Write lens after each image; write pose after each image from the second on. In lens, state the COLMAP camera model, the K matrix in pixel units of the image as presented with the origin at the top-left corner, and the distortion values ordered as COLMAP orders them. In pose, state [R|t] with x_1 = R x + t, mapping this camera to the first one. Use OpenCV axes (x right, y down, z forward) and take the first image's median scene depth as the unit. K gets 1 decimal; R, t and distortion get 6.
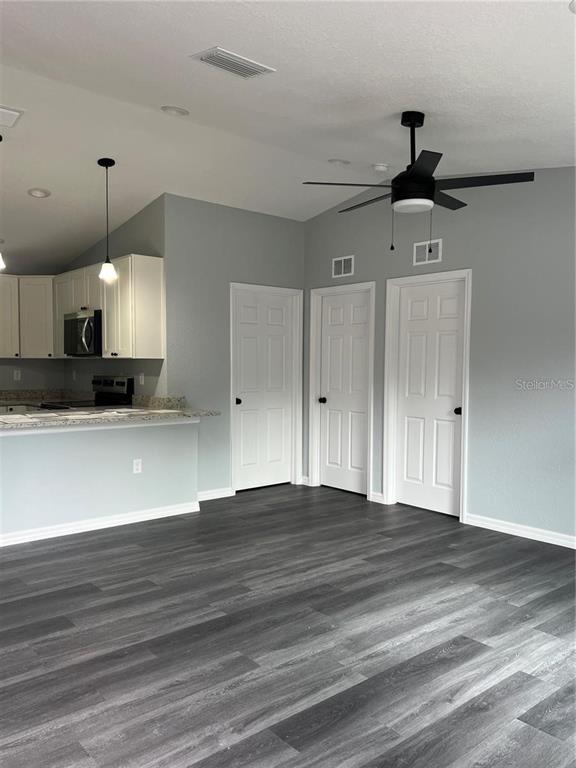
lens RADIAL K [[611.6, 0, 289.0], [0, 611.6, 385.5], [0, 0, 1]] dist [0.040523, -0.000211]
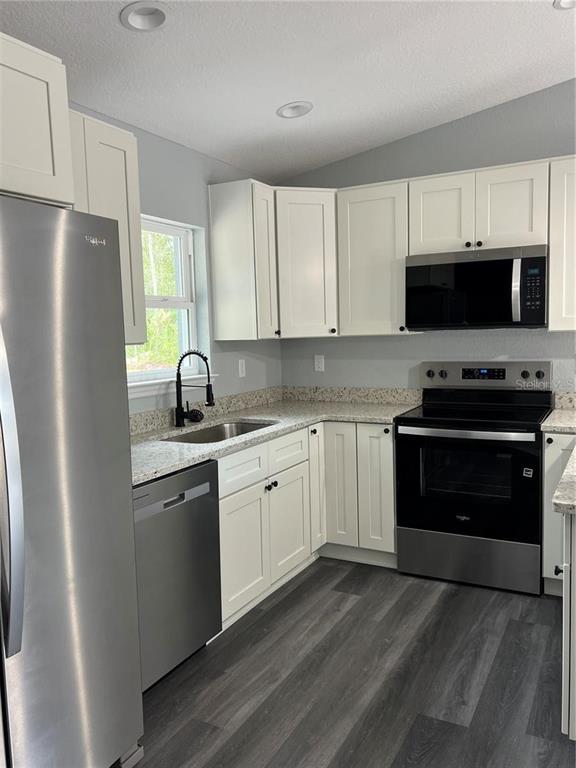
lens RADIAL K [[611.6, 0, 288.2], [0, 611.6, 384.6], [0, 0, 1]] dist [0.040523, -0.000211]
pose [[0.927773, -0.043668, 0.370582, -0.636304], [0.033072, 0.998843, 0.034902, -0.021009], [-0.371678, -0.020125, 0.928144, 0.490903]]
